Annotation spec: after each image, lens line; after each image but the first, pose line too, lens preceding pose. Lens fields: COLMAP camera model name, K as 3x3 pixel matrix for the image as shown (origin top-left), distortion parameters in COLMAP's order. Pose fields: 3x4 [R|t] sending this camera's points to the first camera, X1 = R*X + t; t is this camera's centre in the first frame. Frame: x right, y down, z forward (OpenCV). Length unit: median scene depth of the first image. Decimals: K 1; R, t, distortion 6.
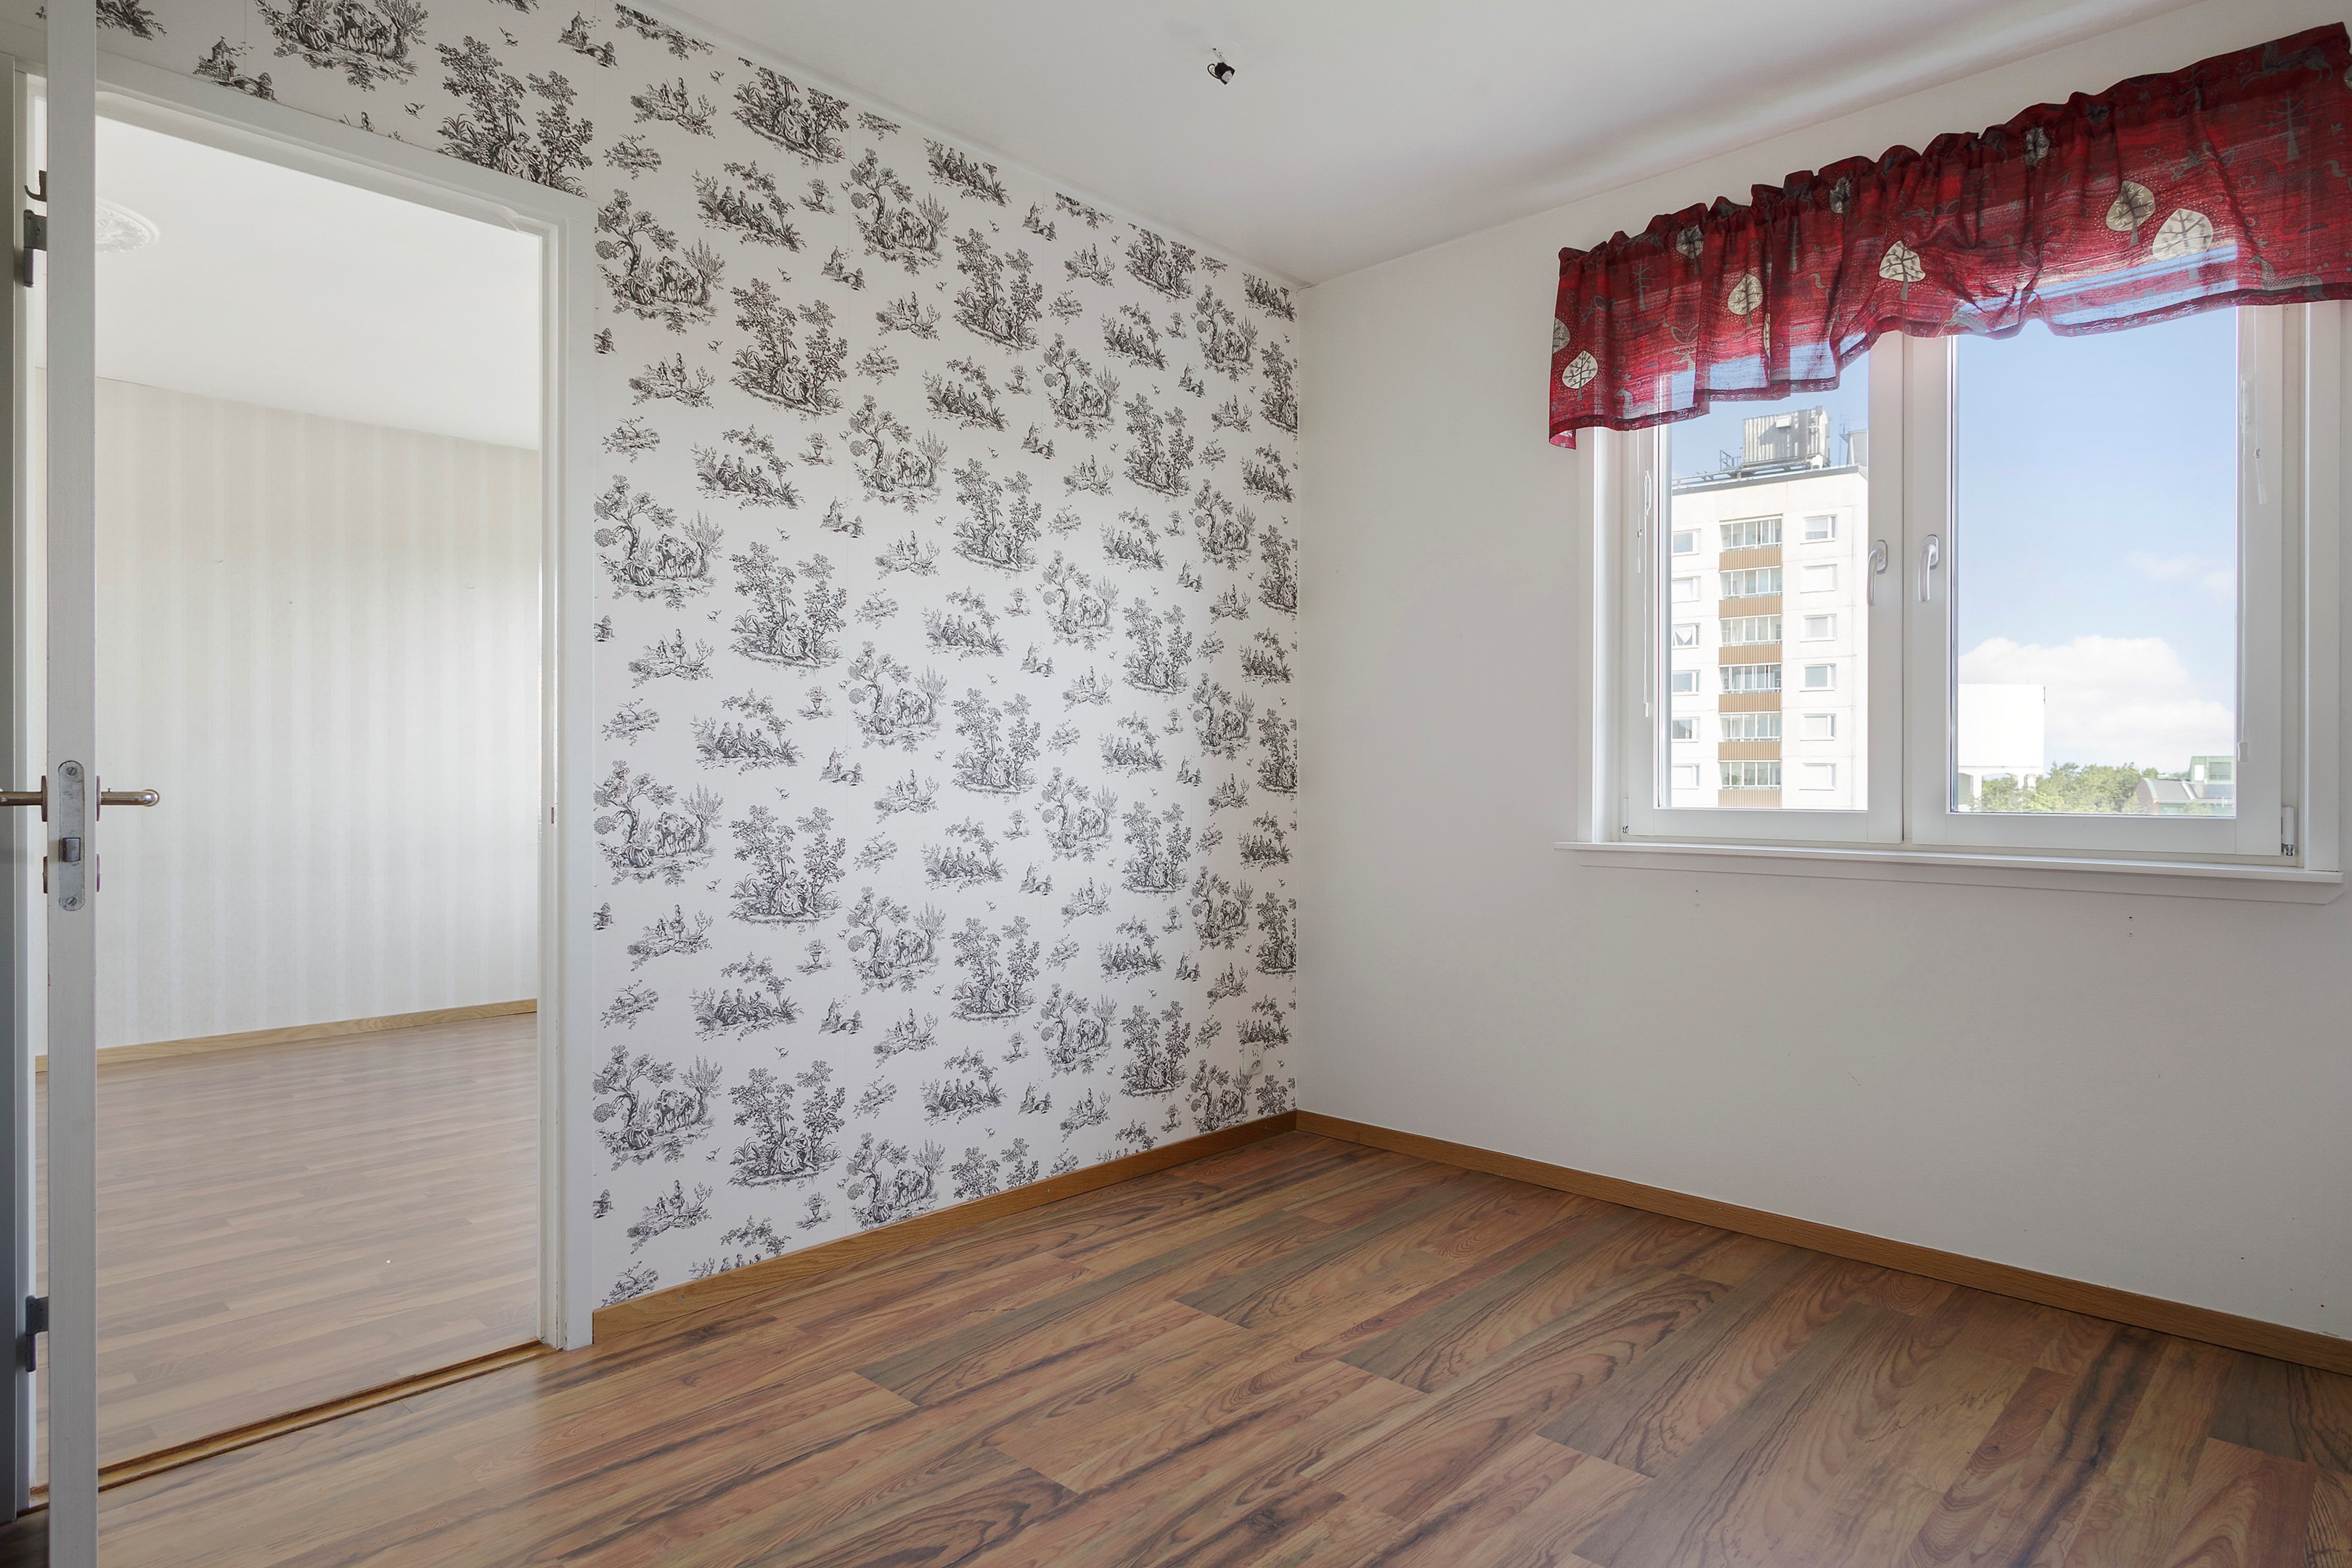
lens RADIAL K [[1368.5, 0, 1176.0], [0, 1368.5, 784.0], [0, 0, 1]] dist [-0.005999, -0.001277]
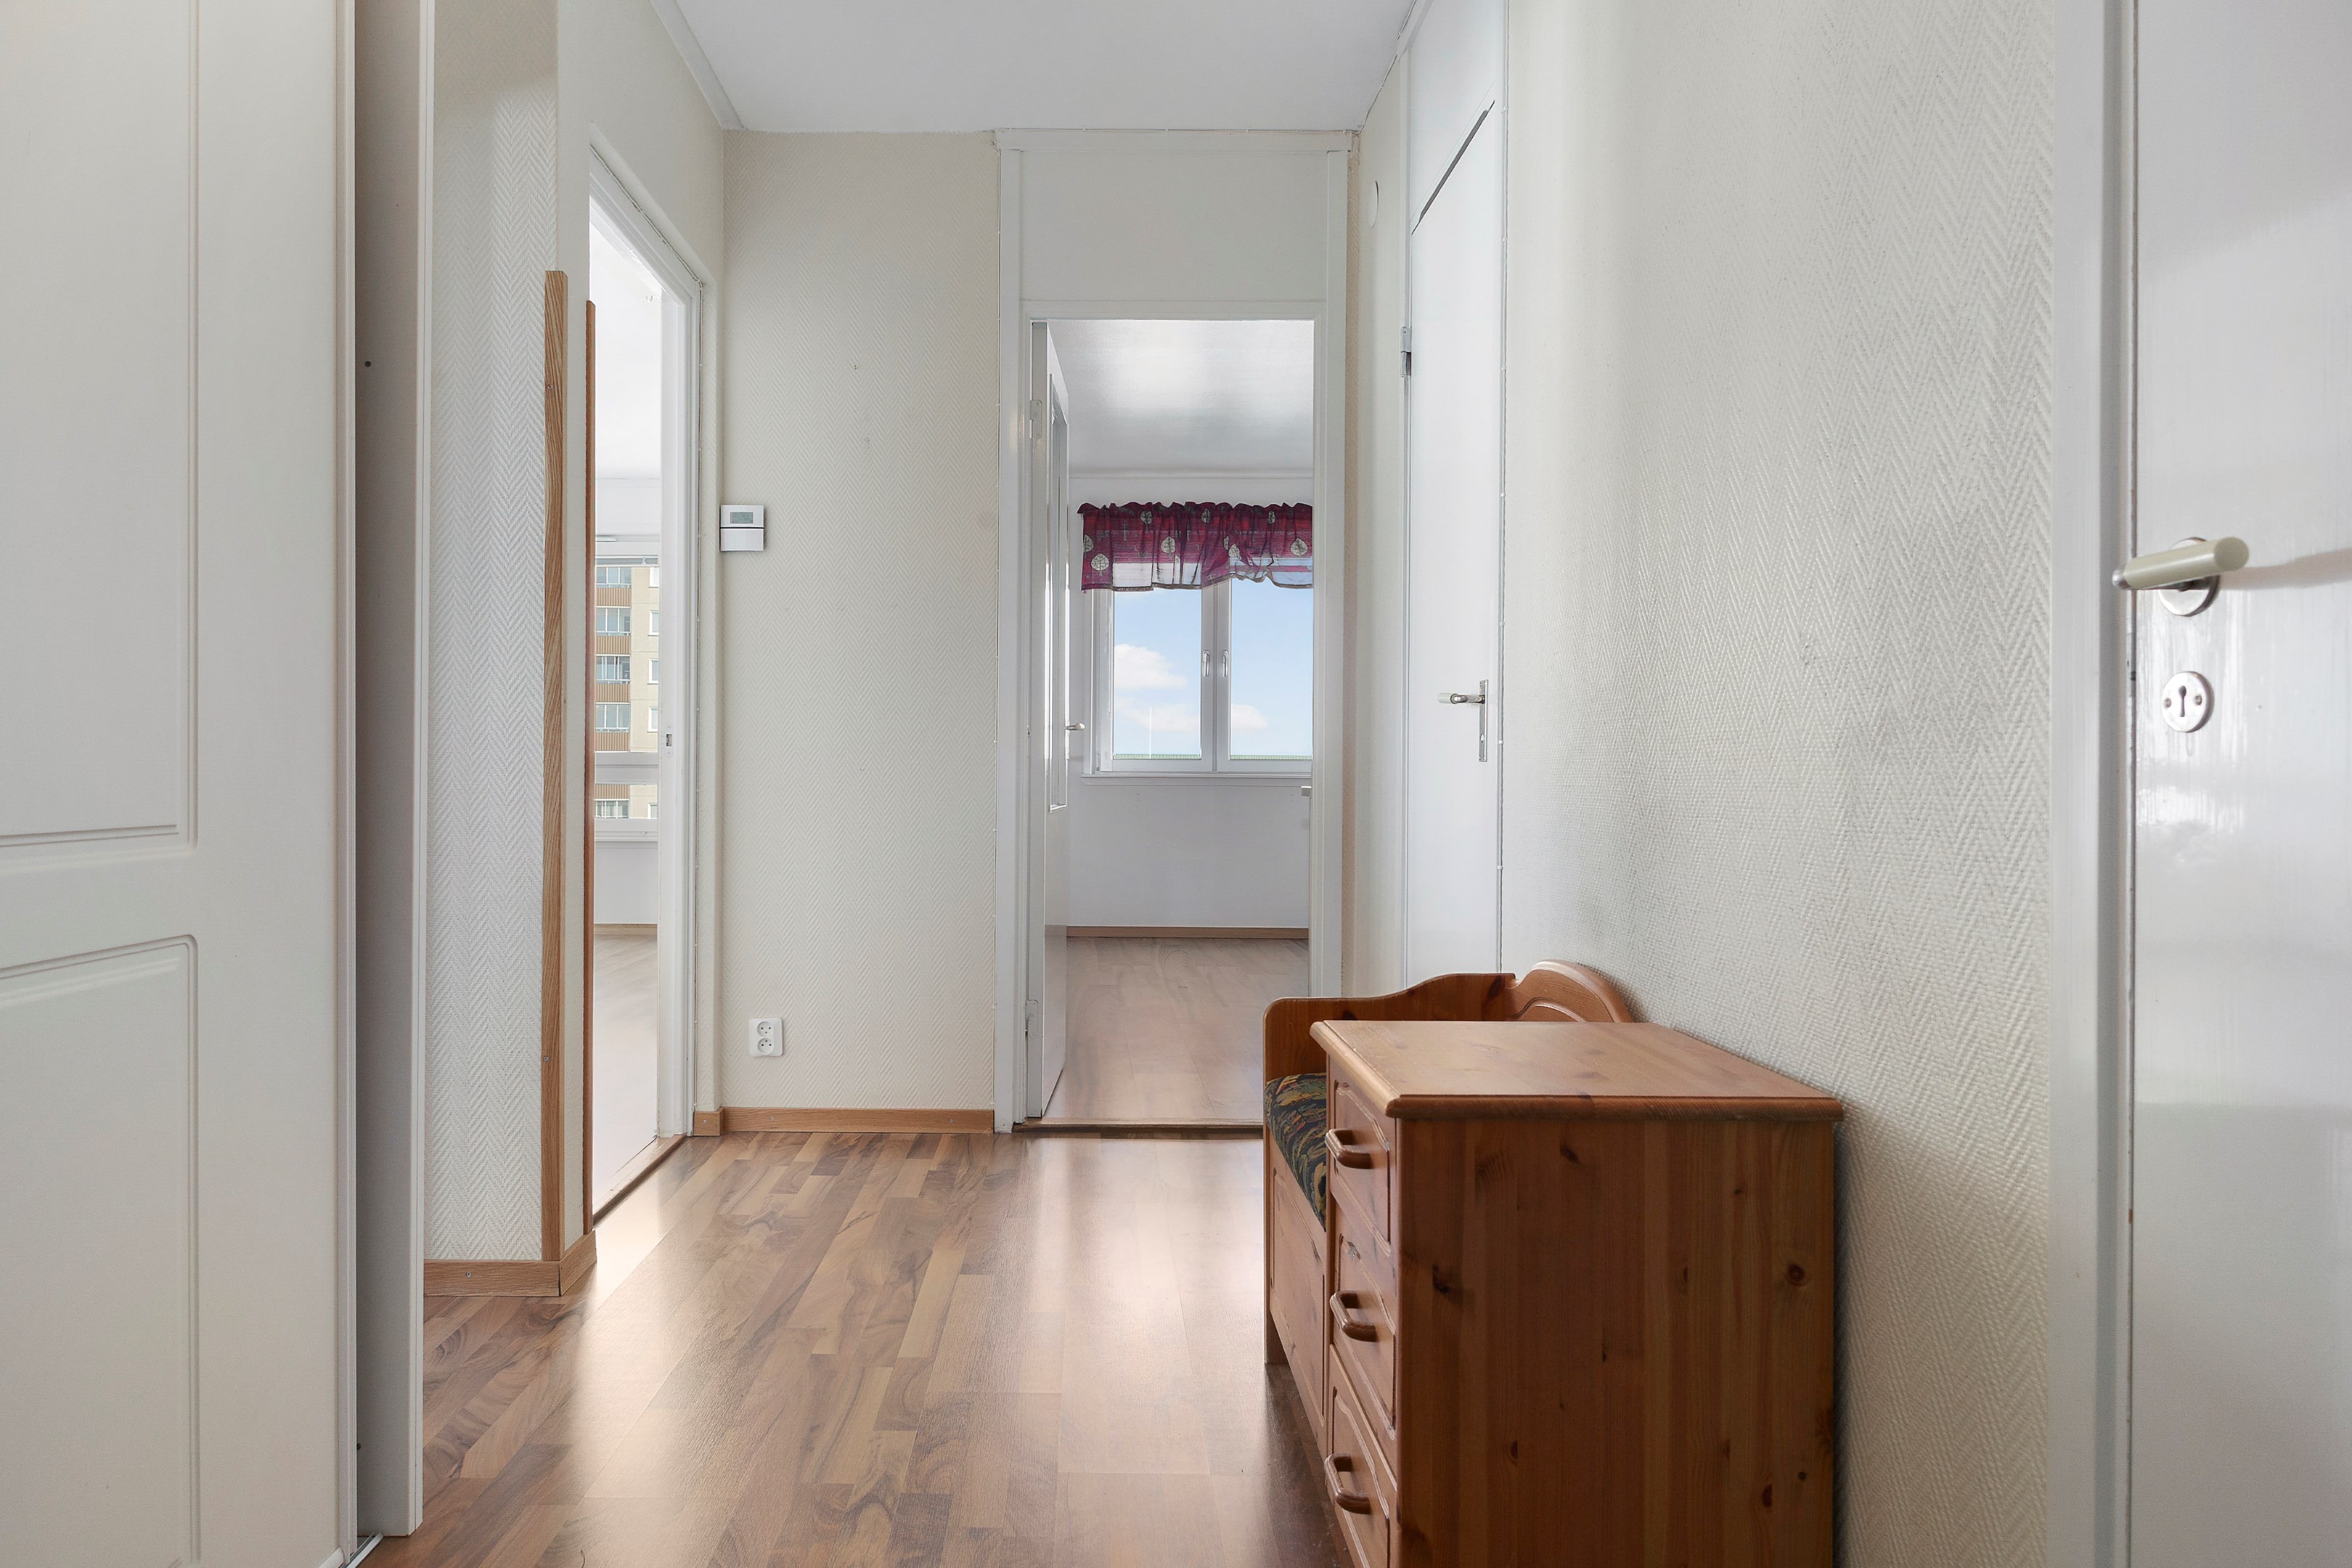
lens RADIAL K [[1368.5, 0, 1176.0], [0, 1368.5, 784.0], [0, 0, 1]] dist [-0.005999, -0.001277]
pose [[0.698841, -0.007403, 0.715239, -1.322950], [0.002266, 0.999964, 0.008137, 0.049814], [-0.715274, -0.004066, 0.698833, -0.719490]]
